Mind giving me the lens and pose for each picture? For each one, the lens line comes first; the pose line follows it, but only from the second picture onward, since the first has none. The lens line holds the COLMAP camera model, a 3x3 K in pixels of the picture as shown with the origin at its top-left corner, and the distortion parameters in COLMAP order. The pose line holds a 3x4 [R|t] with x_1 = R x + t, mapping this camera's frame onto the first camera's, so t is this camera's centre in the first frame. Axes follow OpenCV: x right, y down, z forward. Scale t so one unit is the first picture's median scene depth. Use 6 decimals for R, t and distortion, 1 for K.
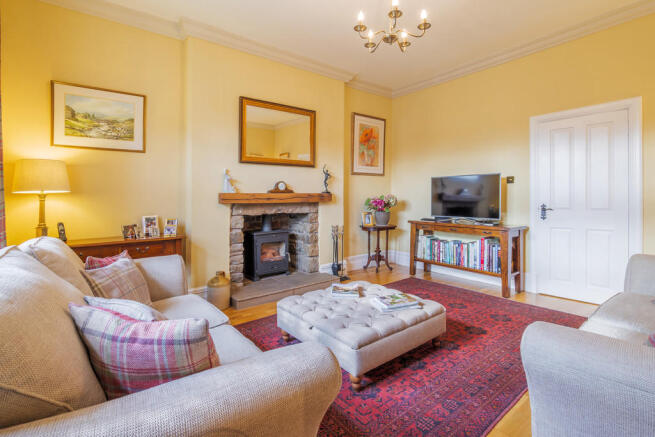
lens RADIAL K [[310.4, 0, 321.4], [0, 310.4, 211.5], [0, 0, 1]] dist [-0.020723, 0.006047]
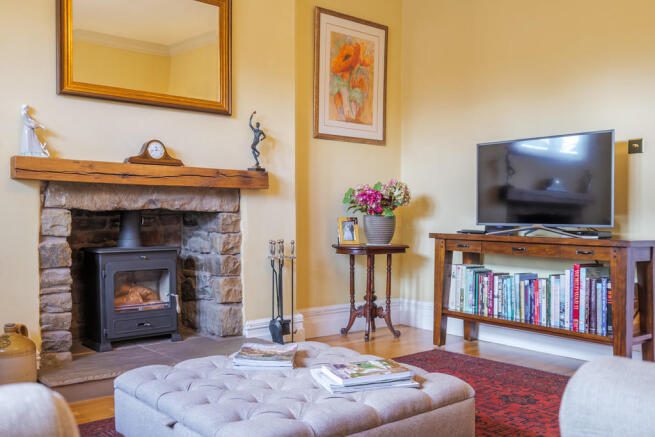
lens RADIAL K [[614.7, 0, 314.3], [0, 614.7, 248.8], [0, 0, 1]] dist [0.007128, 0.000000]
pose [[0.999488, 0.005757, 0.031482, 0.081053], [-0.005884, 0.999975, 0.003937, 0.060930], [-0.031459, -0.004121, 0.999497, 0.046139]]
